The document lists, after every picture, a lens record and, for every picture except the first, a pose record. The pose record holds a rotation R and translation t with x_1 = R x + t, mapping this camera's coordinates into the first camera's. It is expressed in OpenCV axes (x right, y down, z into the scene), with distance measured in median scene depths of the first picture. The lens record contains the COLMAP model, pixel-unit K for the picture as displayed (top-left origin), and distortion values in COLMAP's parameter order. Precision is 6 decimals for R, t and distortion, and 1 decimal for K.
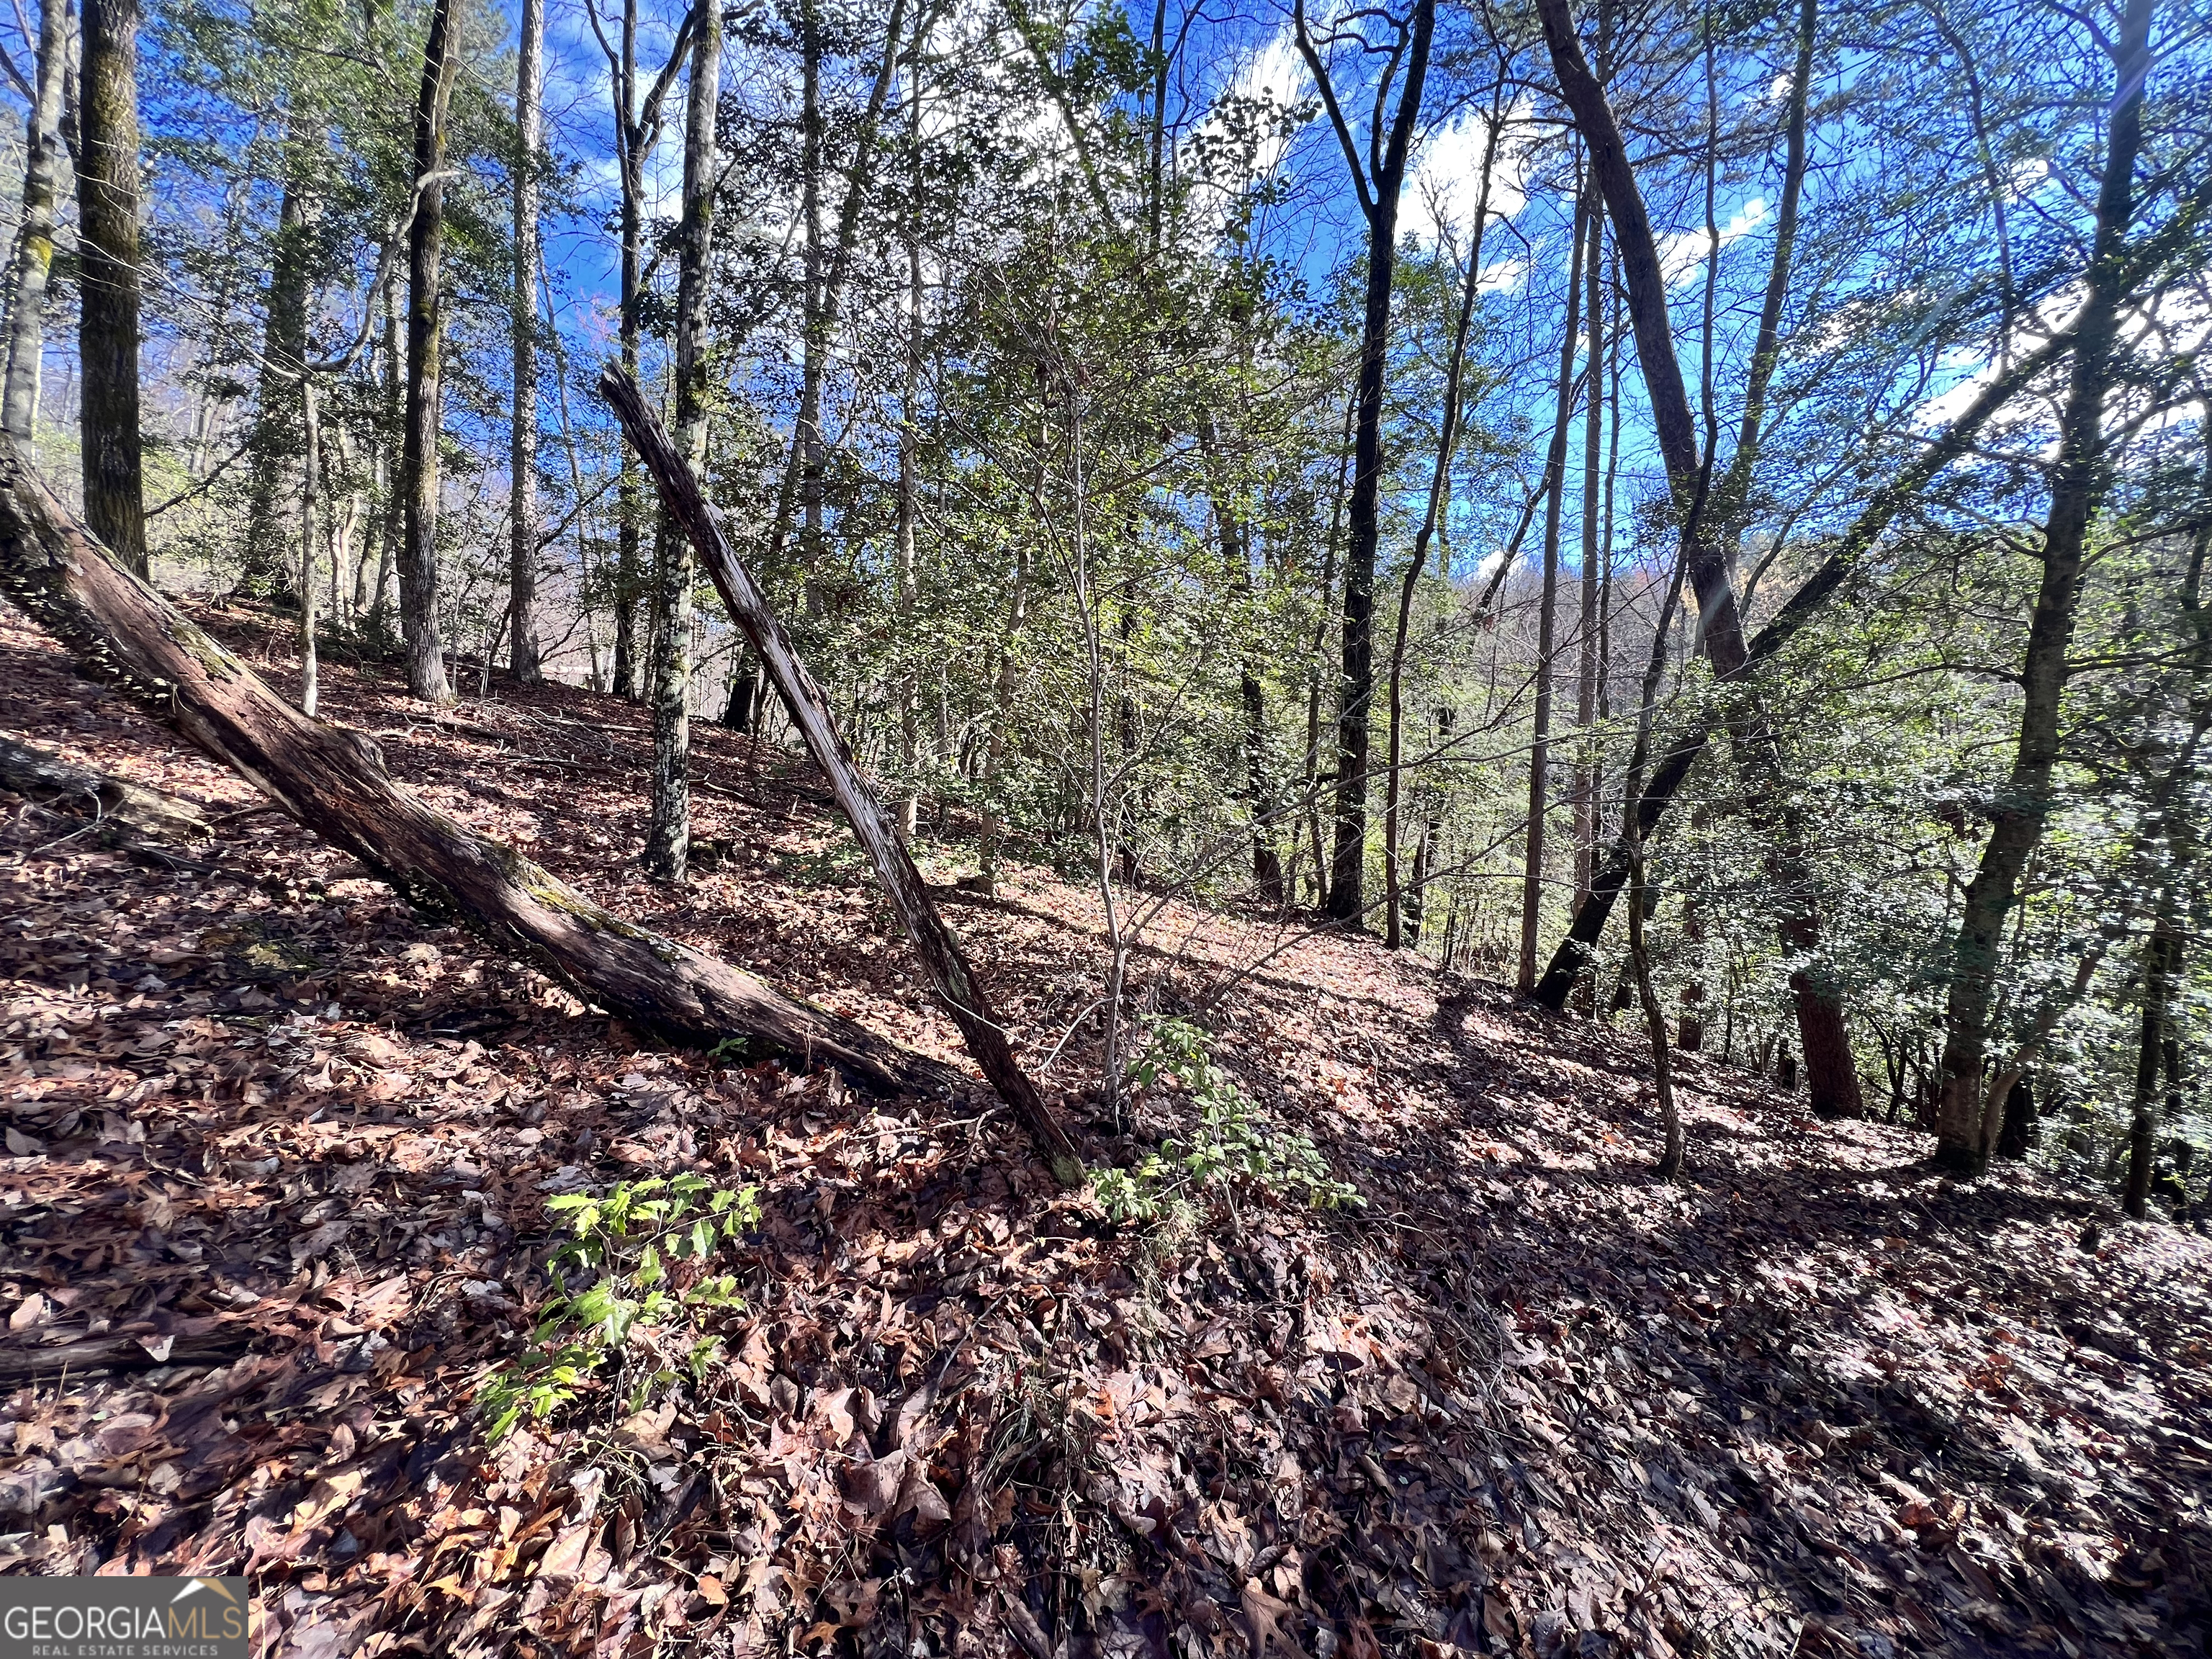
lens RADIAL K [[887.3, 0, 1108.5], [0, 887.3, 826.6], [0, 0, 1]] dist [-0.001126, -0.000450]
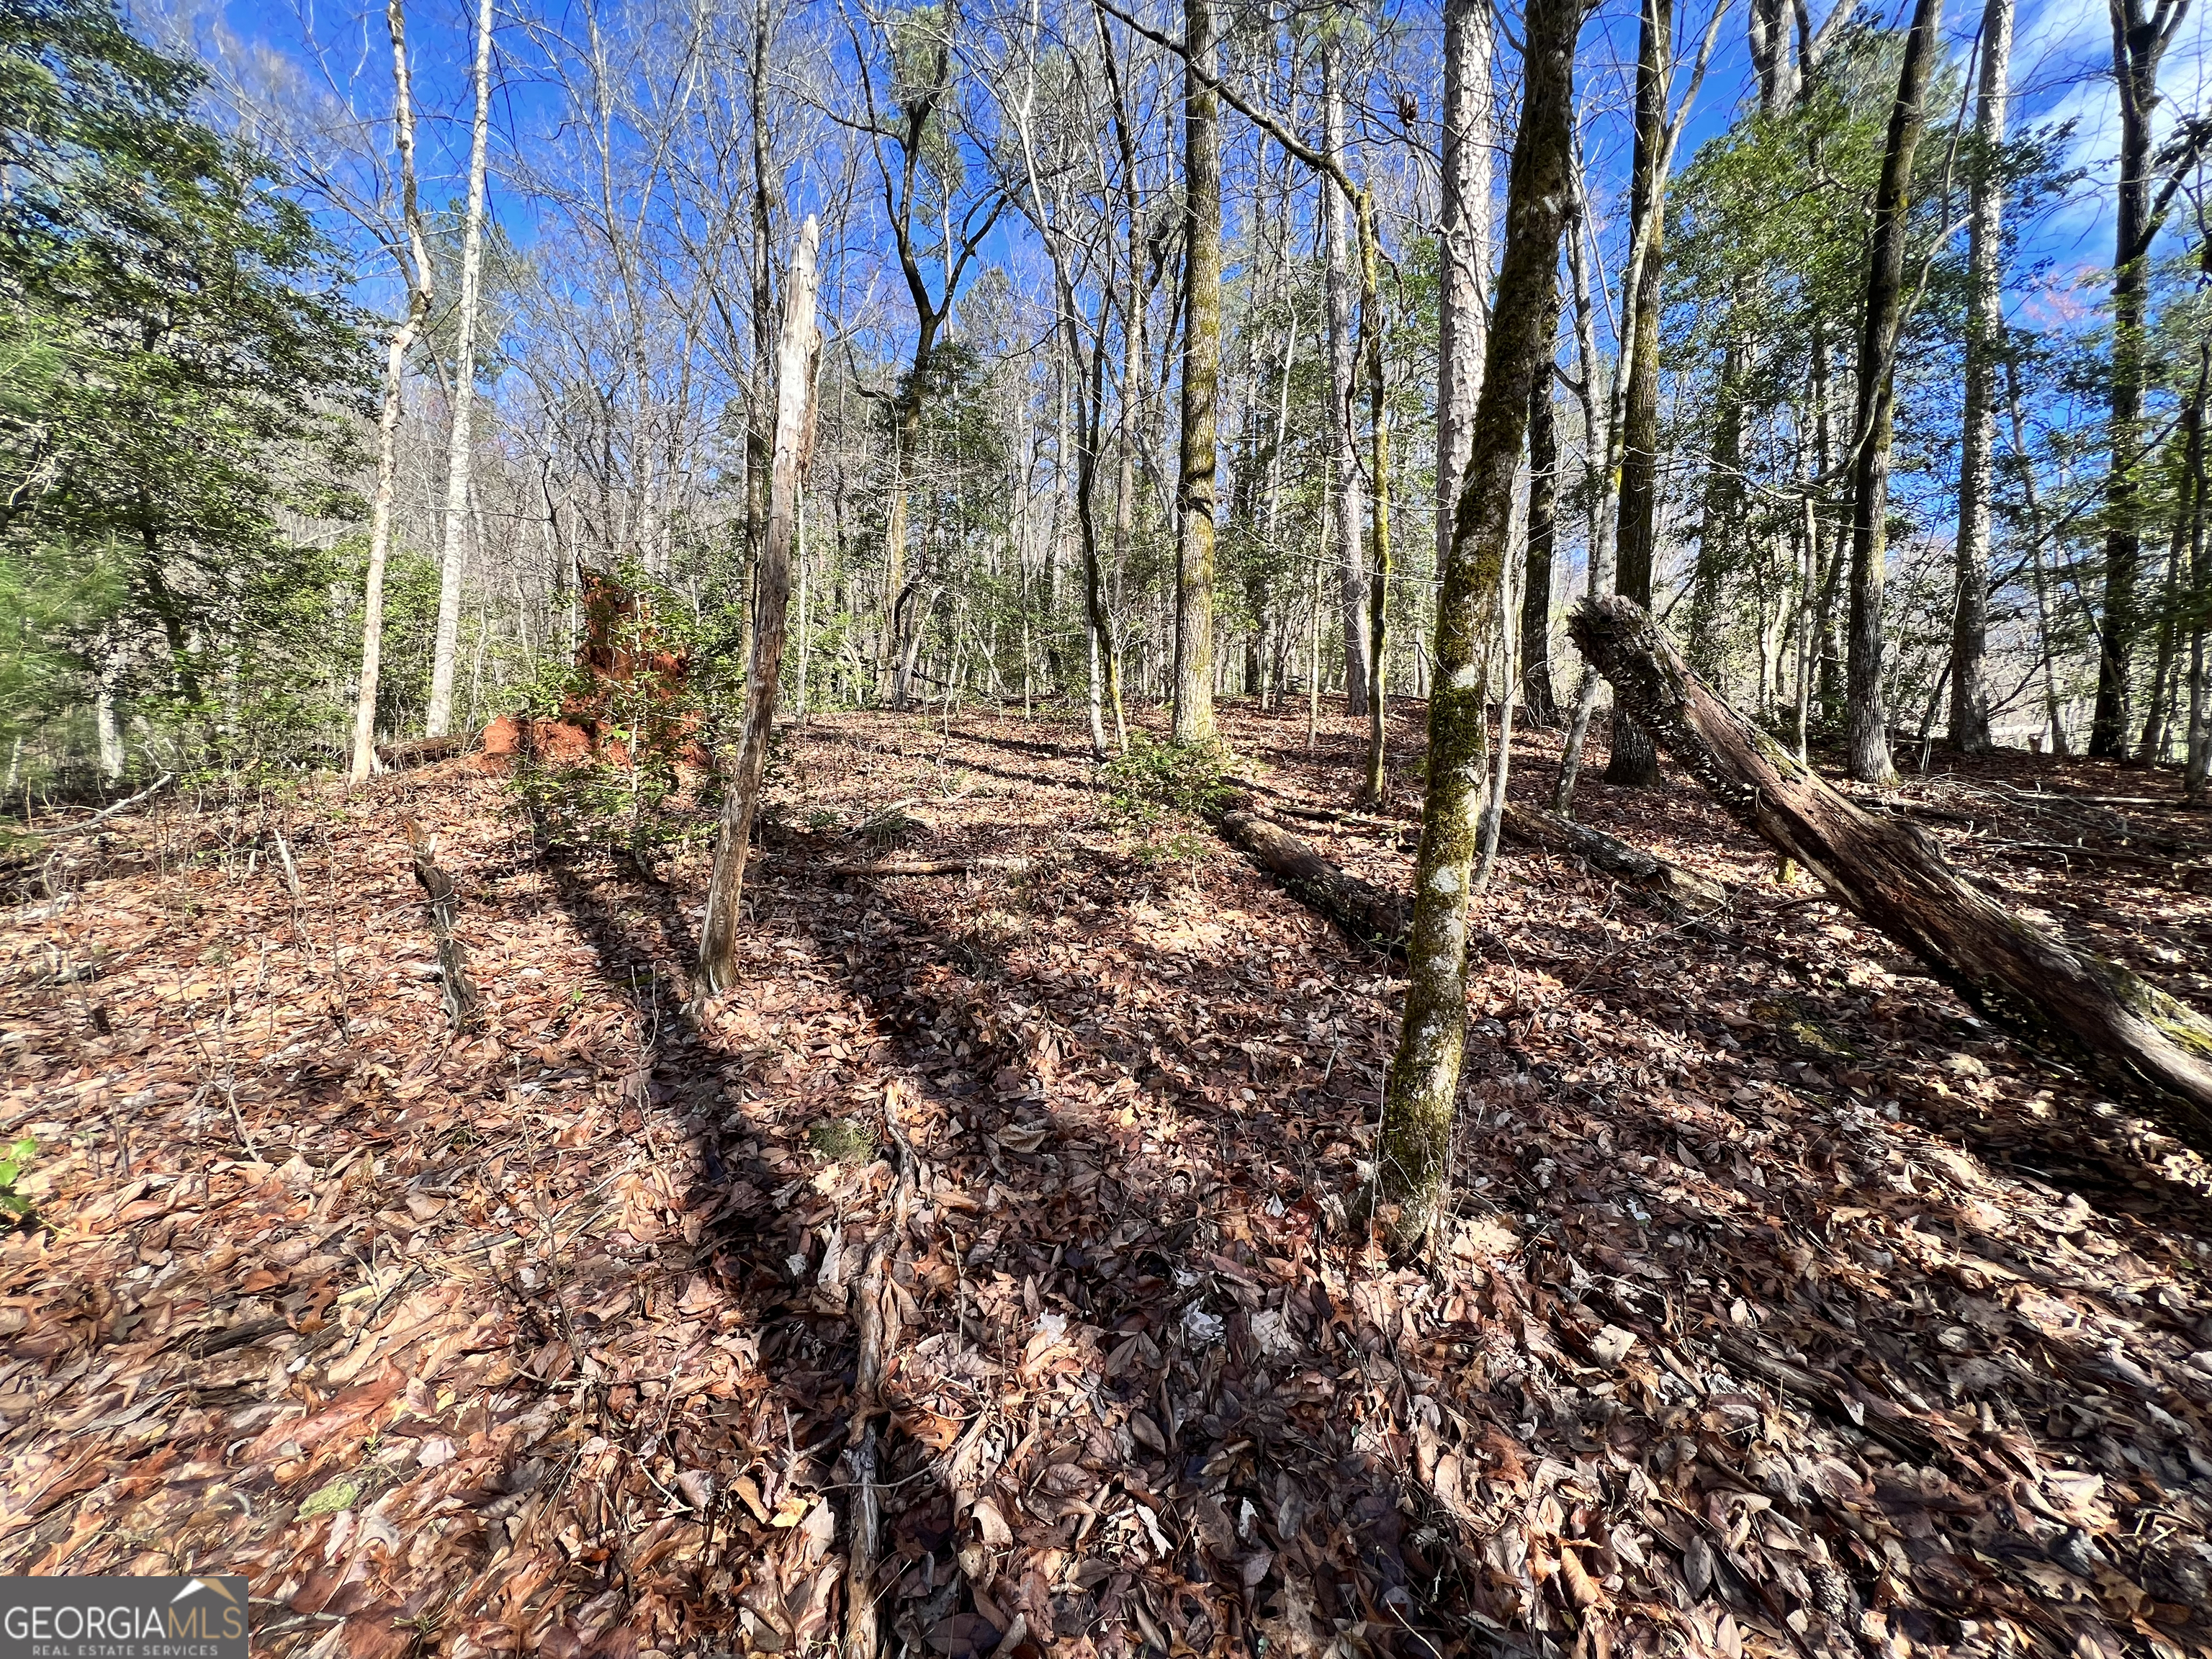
lens RADIAL K [[887.3, 0, 1107.9], [0, 887.3, 835.3], [0, 0, 1]] dist [-0.001126, -0.000450]
pose [[0.228669, -0.008775, -0.973465, -0.116507], [-0.070315, 0.997199, -0.025506, -0.008691], [0.970962, 0.074281, 0.227411, -0.092692]]
